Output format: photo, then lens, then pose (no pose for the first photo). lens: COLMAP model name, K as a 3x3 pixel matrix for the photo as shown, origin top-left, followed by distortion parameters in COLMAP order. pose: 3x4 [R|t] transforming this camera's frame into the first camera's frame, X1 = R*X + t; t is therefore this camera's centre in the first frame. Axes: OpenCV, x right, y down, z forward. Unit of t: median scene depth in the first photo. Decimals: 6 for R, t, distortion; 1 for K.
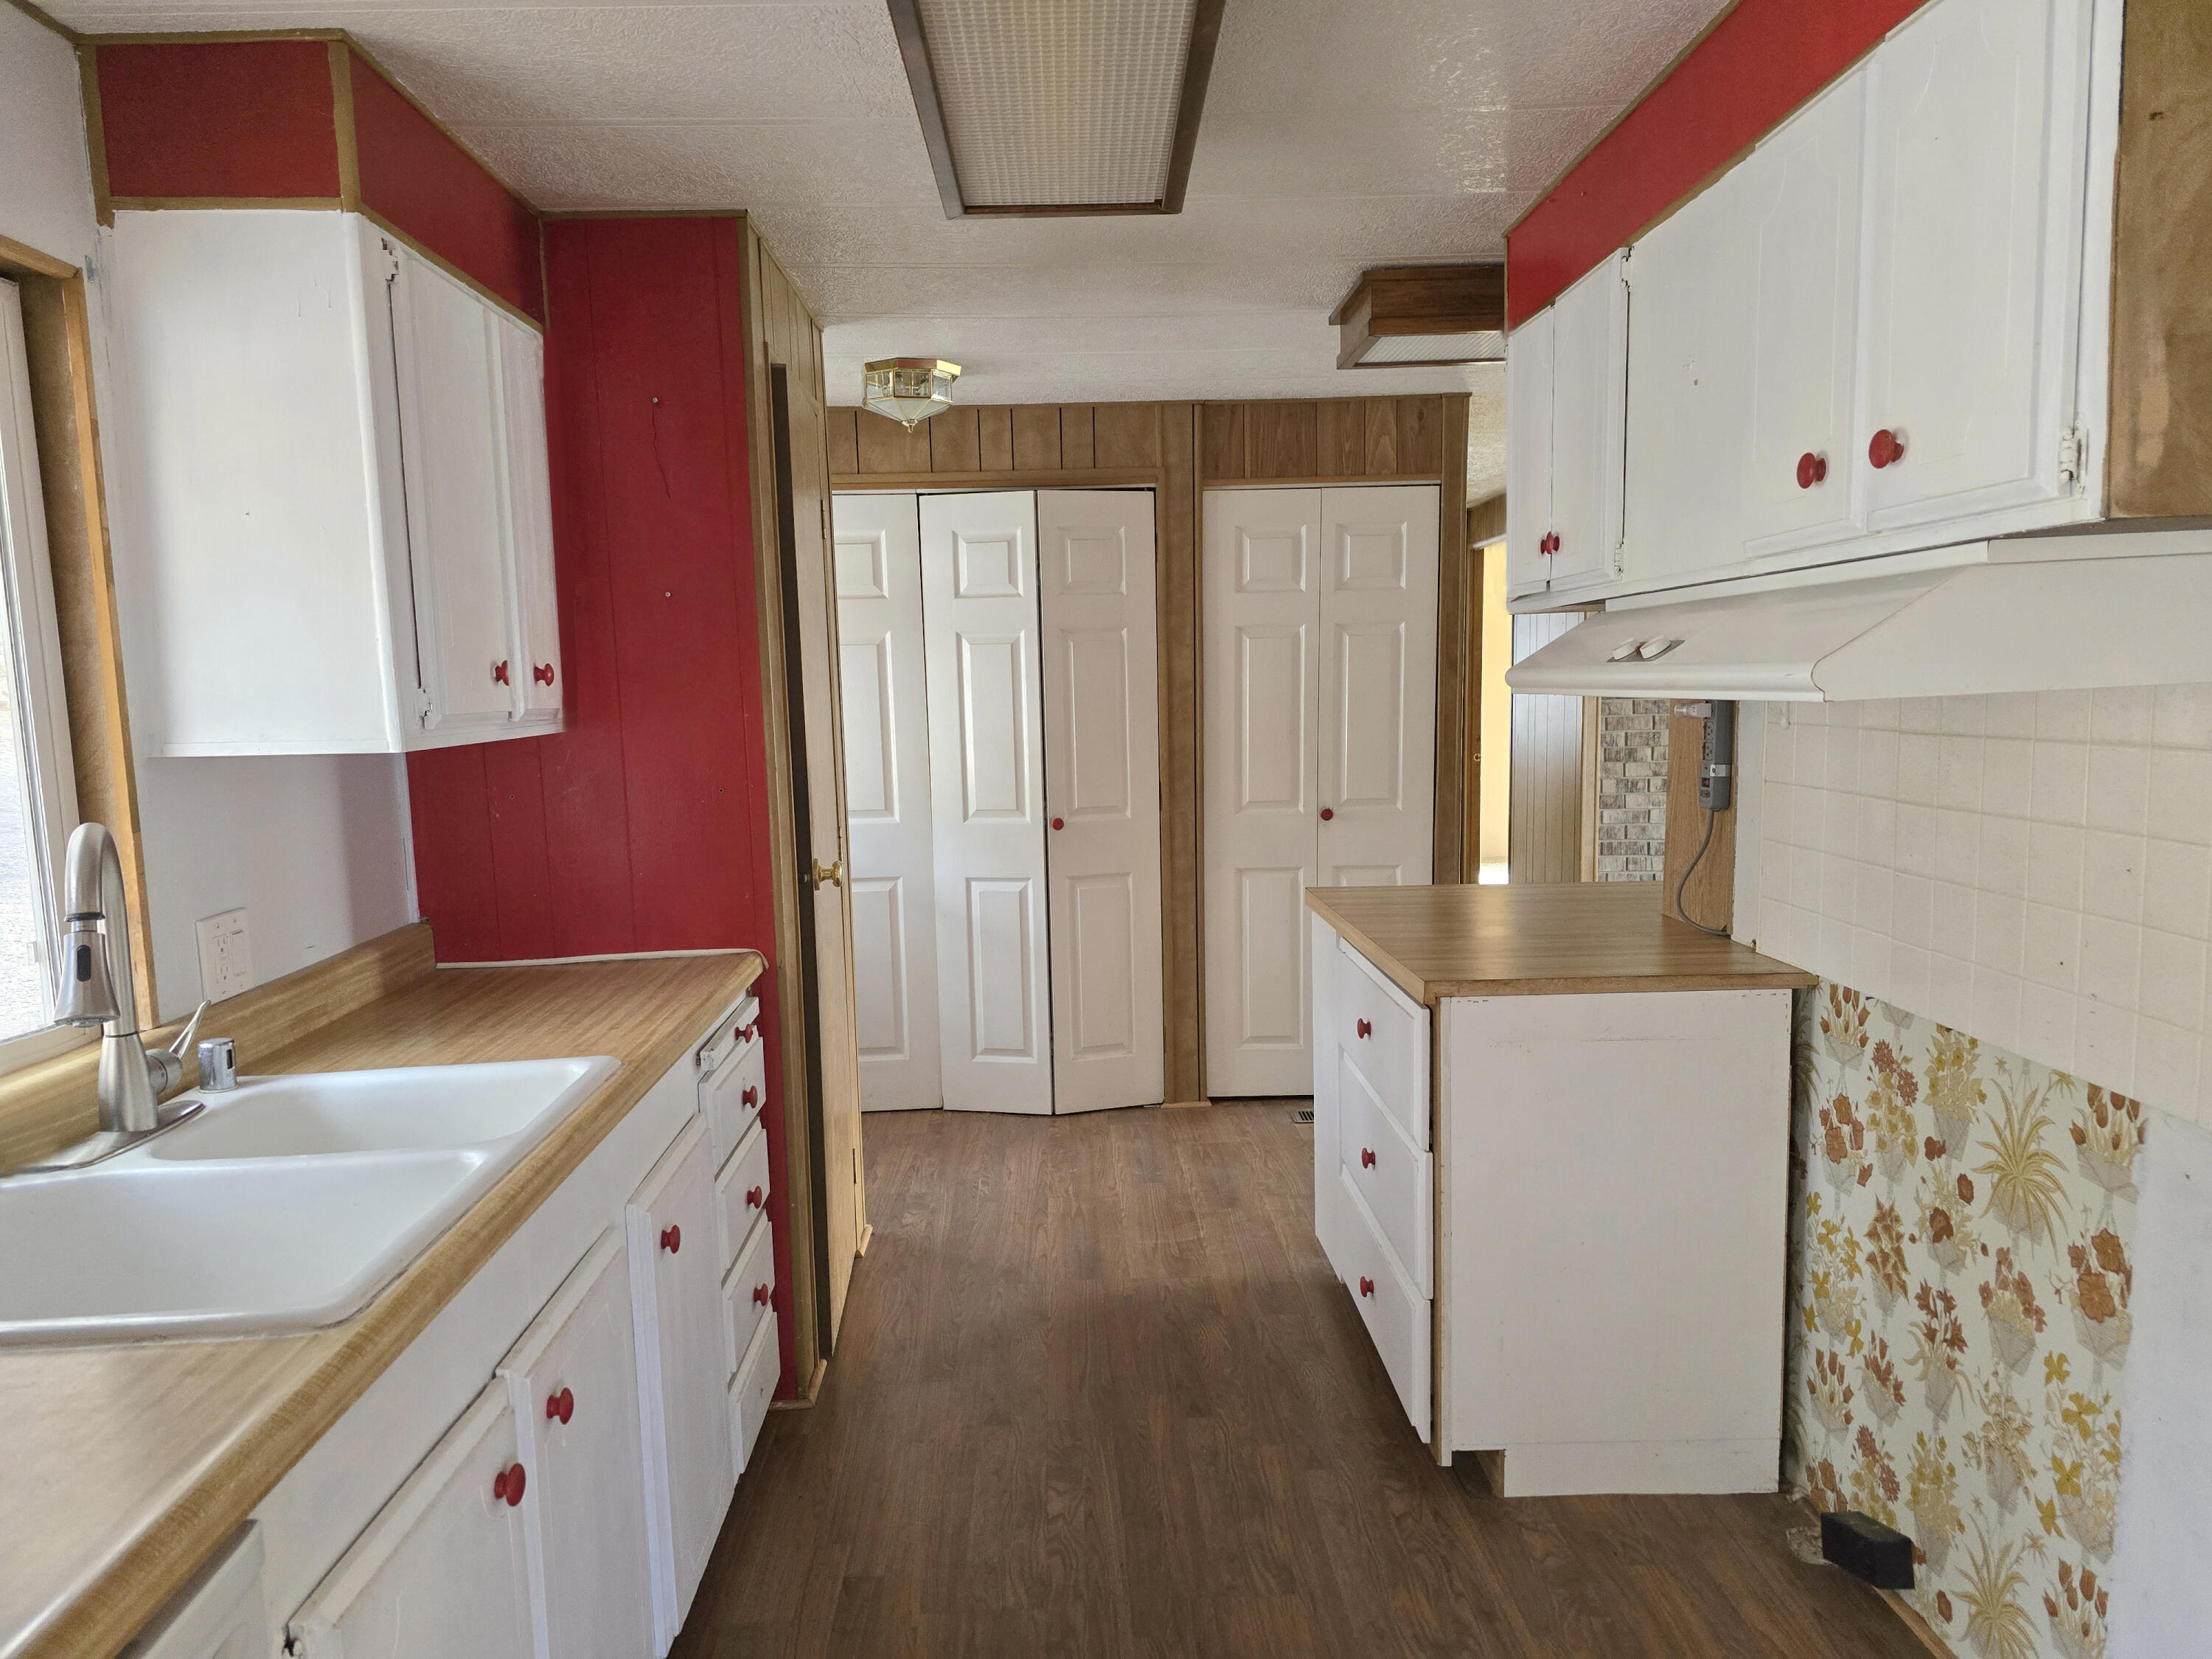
lens RADIAL K [[1485.6, 0, 1110.6], [0, 1485.6, 837.3], [0, 0, 1]] dist [0.000930, -0.038523]
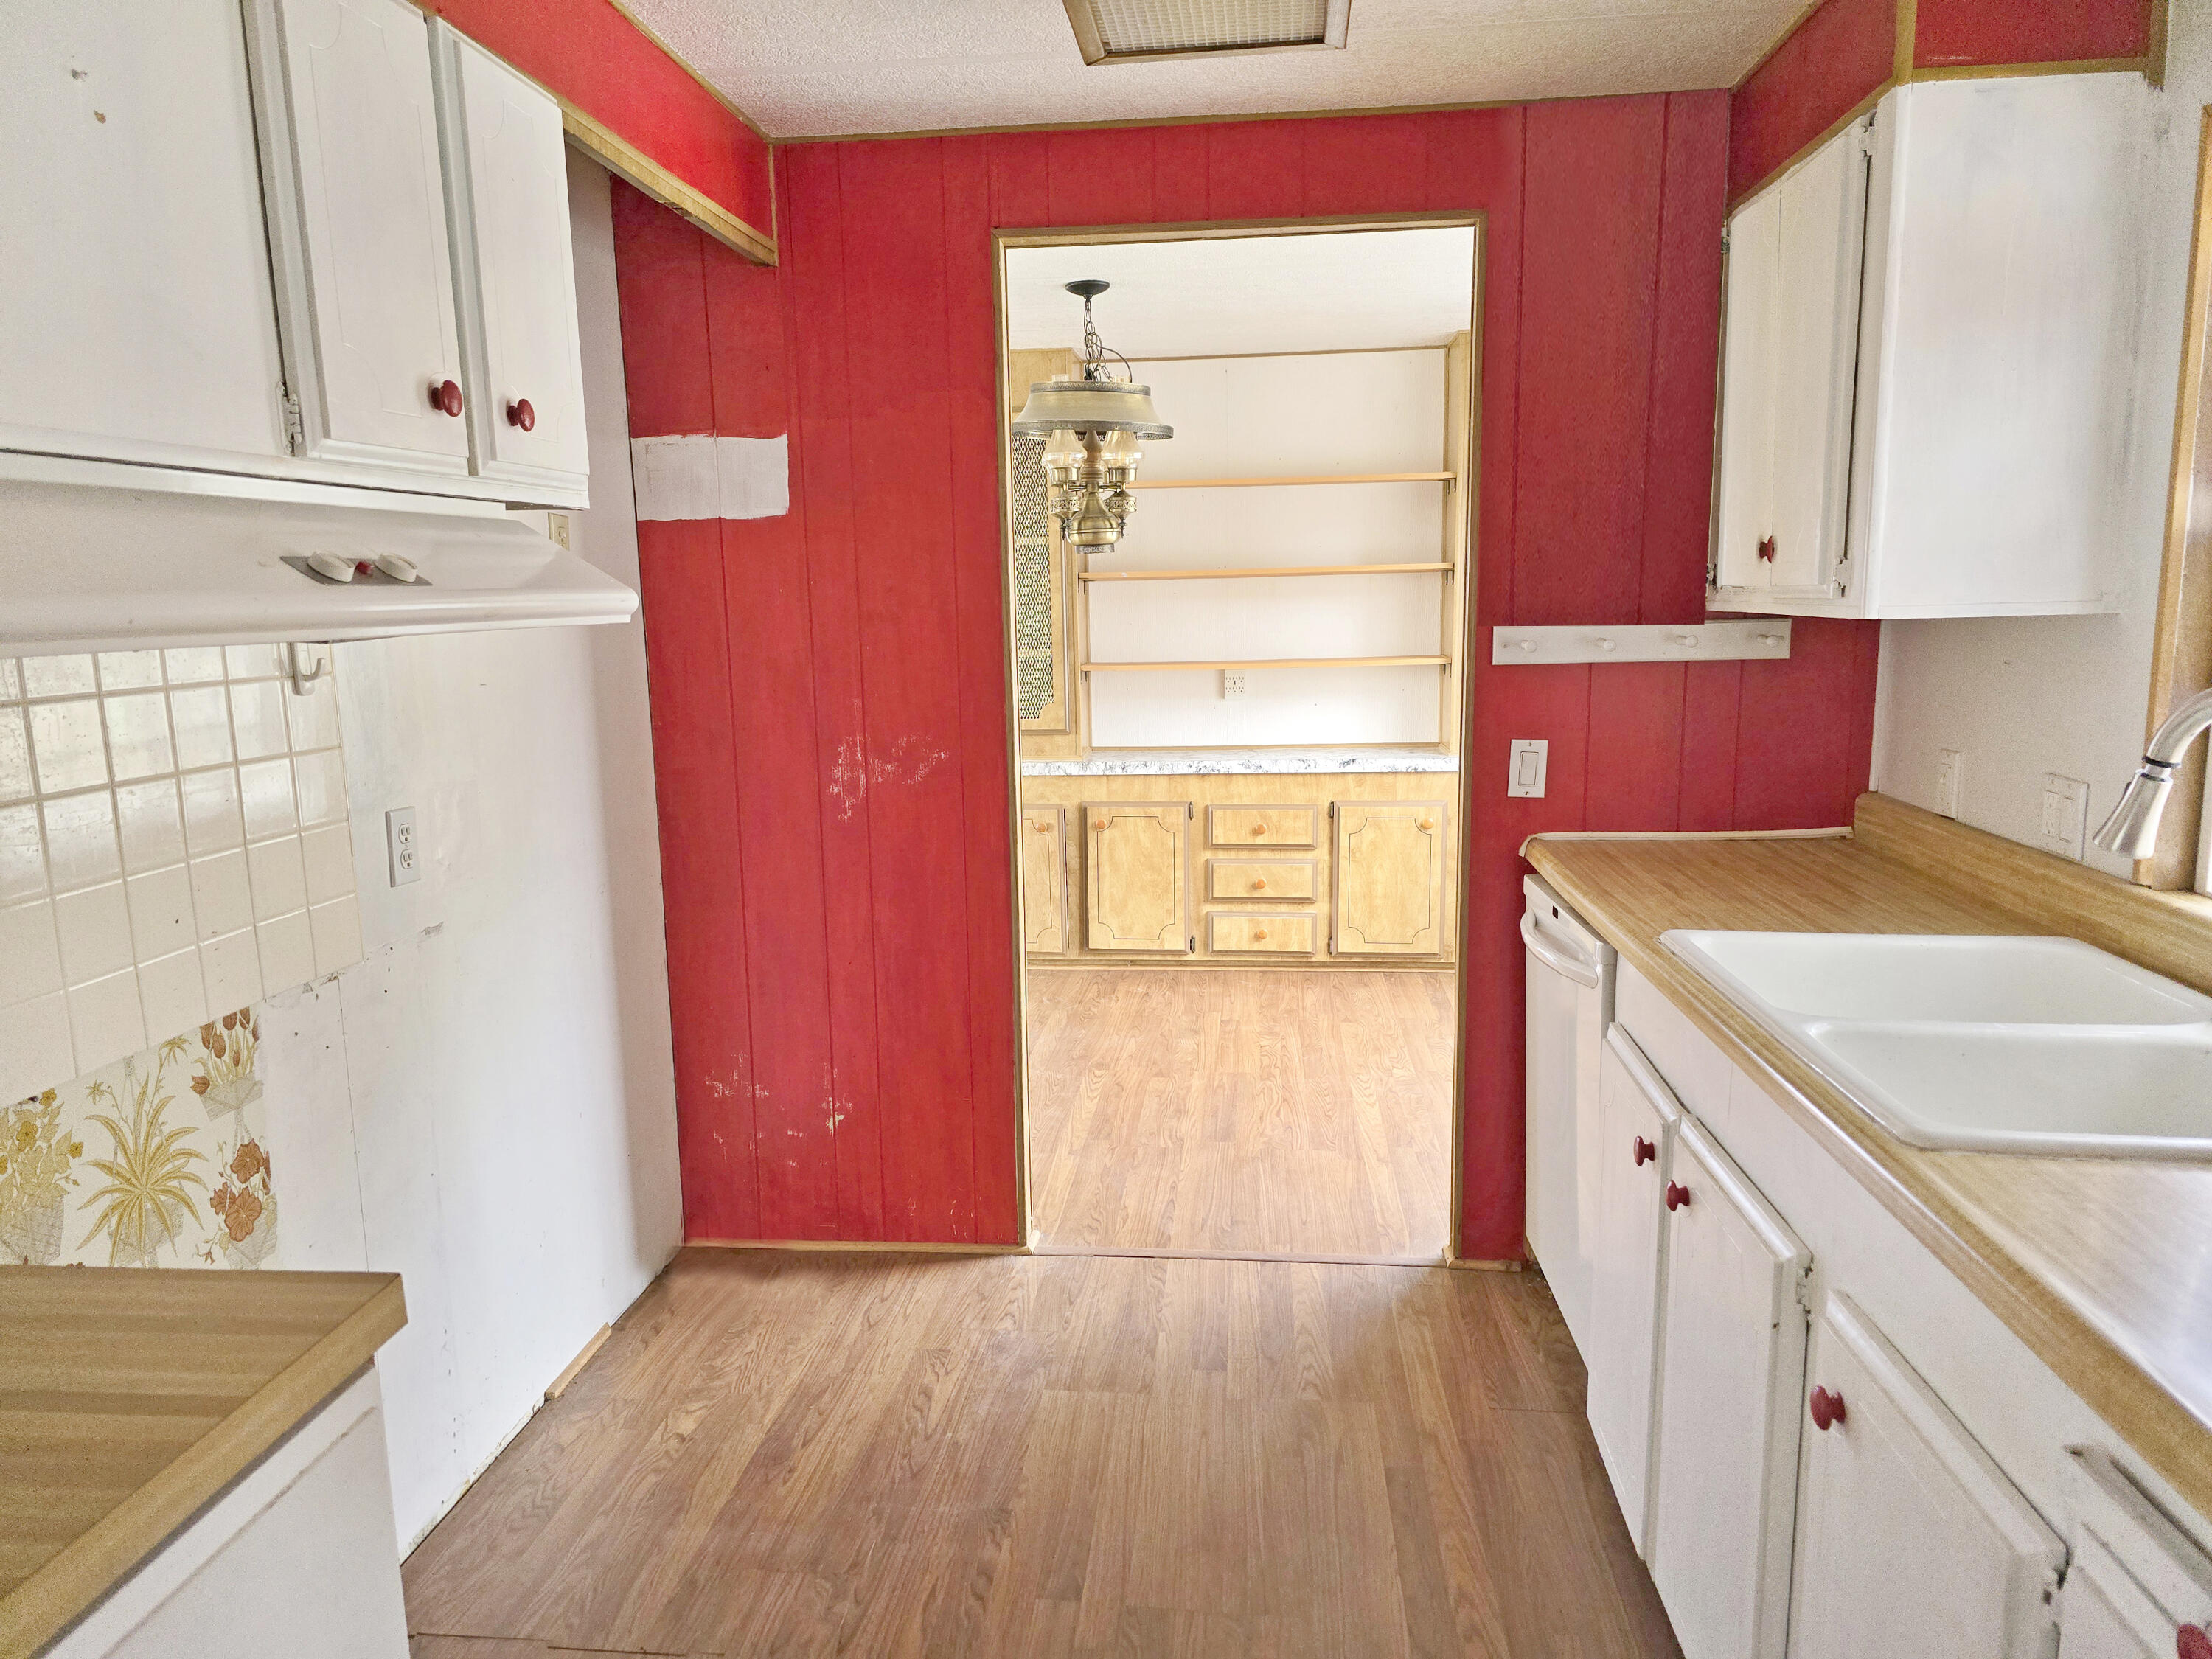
lens RADIAL K [[1485.6, 0, 1107.1], [0, 1485.6, 836.0], [0, 0, 1]] dist [0.000930, -0.038523]
pose [[-0.989003, 0.010450, 0.147525, -0.093652], [0.049183, 0.963966, 0.261440, -0.188116], [-0.139477, 0.265820, -0.953879, 1.808965]]
